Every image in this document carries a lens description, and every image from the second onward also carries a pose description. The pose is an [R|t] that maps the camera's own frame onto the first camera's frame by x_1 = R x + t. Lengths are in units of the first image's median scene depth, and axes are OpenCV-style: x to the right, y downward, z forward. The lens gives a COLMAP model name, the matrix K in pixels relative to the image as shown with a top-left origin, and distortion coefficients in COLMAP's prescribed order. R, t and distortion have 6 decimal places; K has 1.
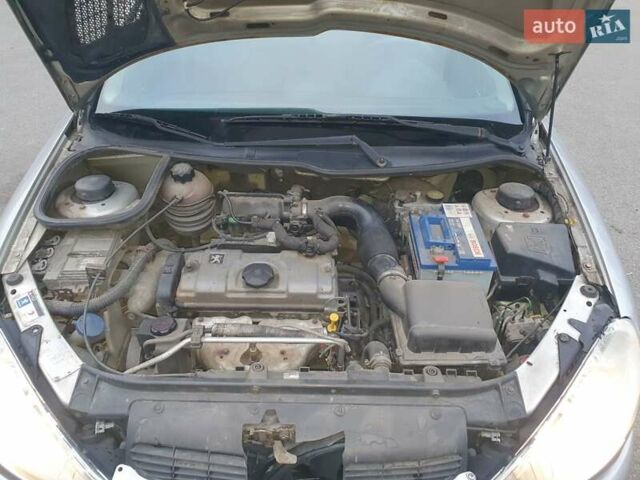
lens RADIAL K [[493.7, 0, 316.9], [0, 493.7, 237.3], [0, 0, 1]] dist [0.008474, 0.004474]
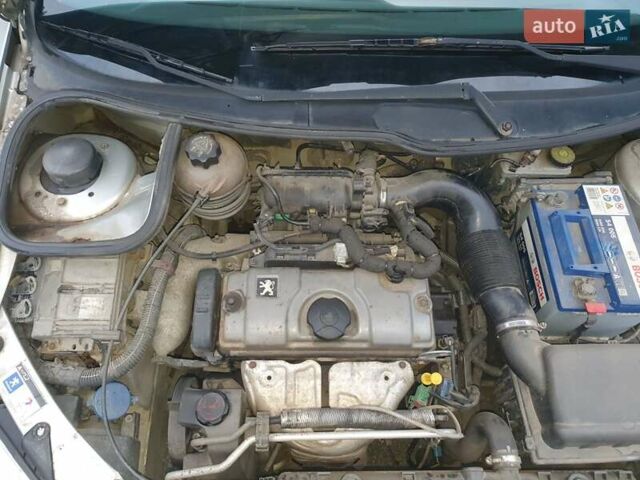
lens RADIAL K [[528.4, 0, 329.8], [0, 528.4, 284.1], [0, 0, 1]] dist [0.014940, 0.013808]
pose [[0.999850, -0.015047, 0.008572, -0.119467], [0.010428, 0.918332, 0.395673, -0.263822], [-0.013826, -0.395524, 0.918352, 0.296788]]
